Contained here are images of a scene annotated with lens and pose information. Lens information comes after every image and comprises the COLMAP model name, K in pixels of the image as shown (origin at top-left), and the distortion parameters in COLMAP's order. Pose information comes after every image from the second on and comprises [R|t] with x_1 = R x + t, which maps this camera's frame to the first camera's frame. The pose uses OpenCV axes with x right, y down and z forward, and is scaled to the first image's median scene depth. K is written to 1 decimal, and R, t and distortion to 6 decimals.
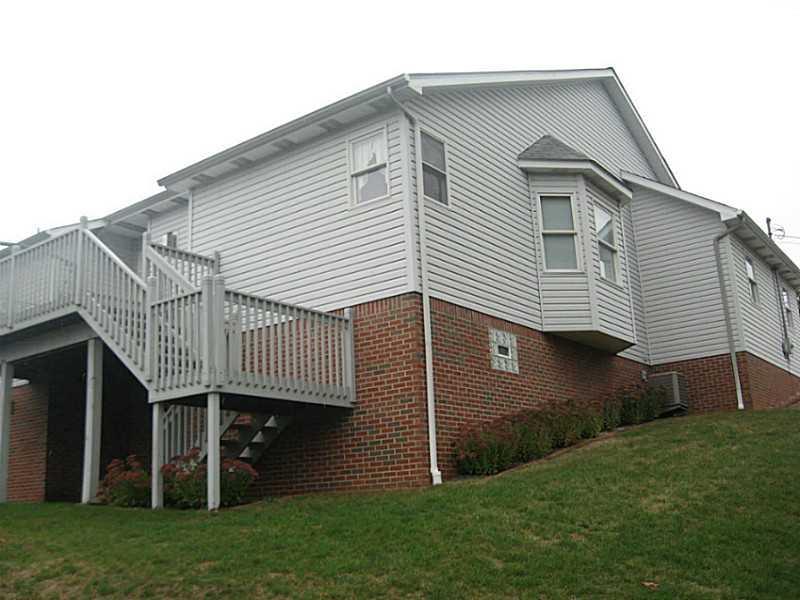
lens RADIAL K [[825.6, 0, 400.2], [0, 825.6, 302.6], [0, 0, 1]] dist [-0.074443, 0.000000]
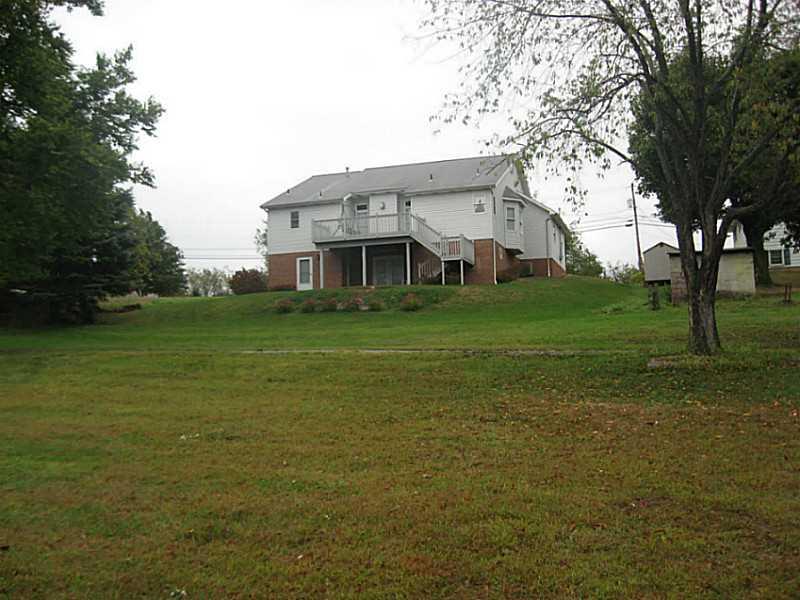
lens RADIAL K [[825.6, 0, 399.8], [0, 825.6, 298.9], [0, 0, 1]] dist [-0.074443, 0.000000]
pose [[0.951749, 0.062689, 0.300405, -1.241918], [-0.103535, 0.987112, 0.122029, -0.126007], [-0.288883, -0.147243, 0.945974, -2.138633]]
